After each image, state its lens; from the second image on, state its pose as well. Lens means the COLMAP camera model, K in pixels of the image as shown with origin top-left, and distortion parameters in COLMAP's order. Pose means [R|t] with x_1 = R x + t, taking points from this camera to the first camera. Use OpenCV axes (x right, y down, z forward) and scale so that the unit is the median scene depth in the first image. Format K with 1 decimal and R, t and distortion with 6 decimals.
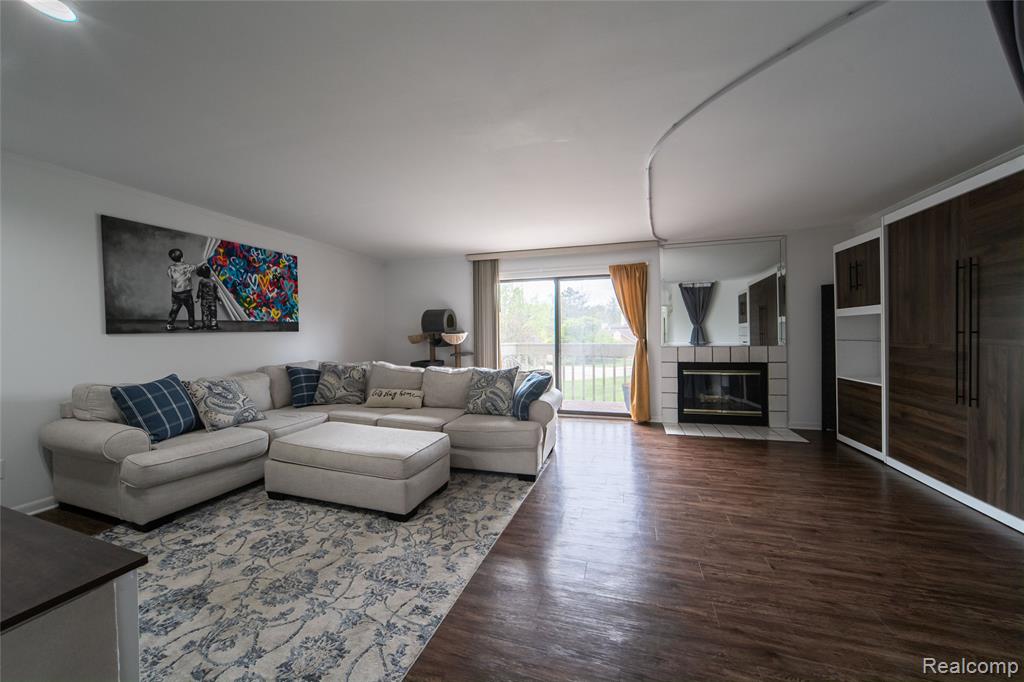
lens RADIAL K [[378.6, 0, 512.0], [0, 378.6, 341.0], [0, 0, 1]] dist [-0.019420, 0.000116]
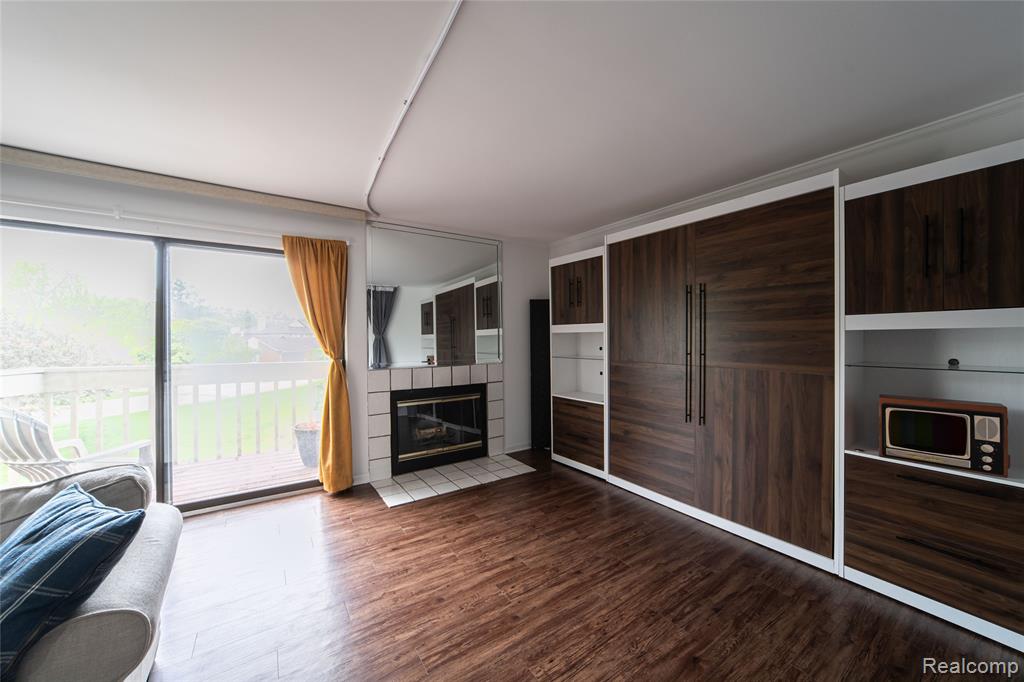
lens RADIAL K [[378.6, 0, 512.0], [0, 378.6, 341.0], [0, 0, 1]] dist [-0.019420, 0.000116]
pose [[0.635393, 0.004830, 0.772173, 0.064469], [0.007581, 0.999893, -0.012492, -0.047140], [-0.772151, 0.013791, 0.635289, 0.649298]]
